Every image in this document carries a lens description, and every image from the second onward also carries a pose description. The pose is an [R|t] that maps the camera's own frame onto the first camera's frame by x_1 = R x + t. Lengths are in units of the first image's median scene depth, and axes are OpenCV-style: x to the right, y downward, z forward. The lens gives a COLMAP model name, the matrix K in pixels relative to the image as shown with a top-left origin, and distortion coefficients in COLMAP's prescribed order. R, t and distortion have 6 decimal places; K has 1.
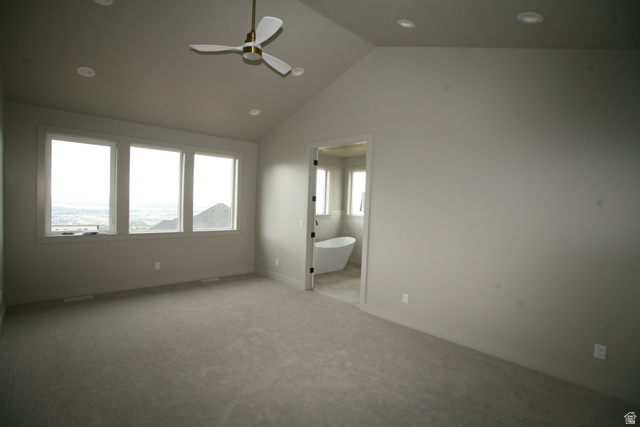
lens RADIAL K [[314.3, 0, 317.4], [0, 314.3, 212.0], [0, 0, 1]] dist [-0.048049, 0.000508]
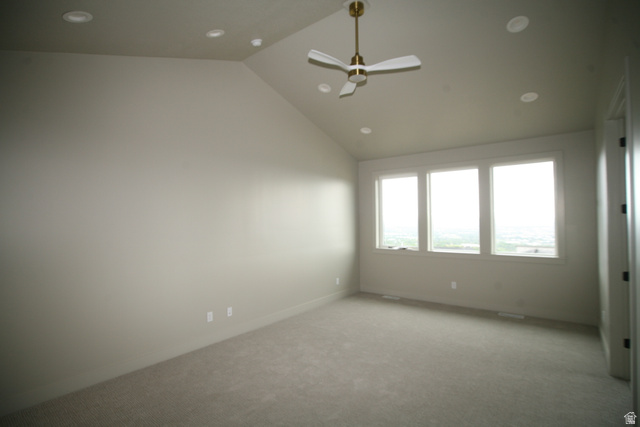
lens RADIAL K [[314.3, 0, 317.4], [0, 314.3, 212.0], [0, 0, 1]] dist [-0.048049, 0.000508]
pose [[0.140826, -0.056759, -0.988406, 0.473427], [-0.010144, 0.998220, -0.058768, -0.001339], [0.989982, 0.018303, 0.139999, 0.462313]]
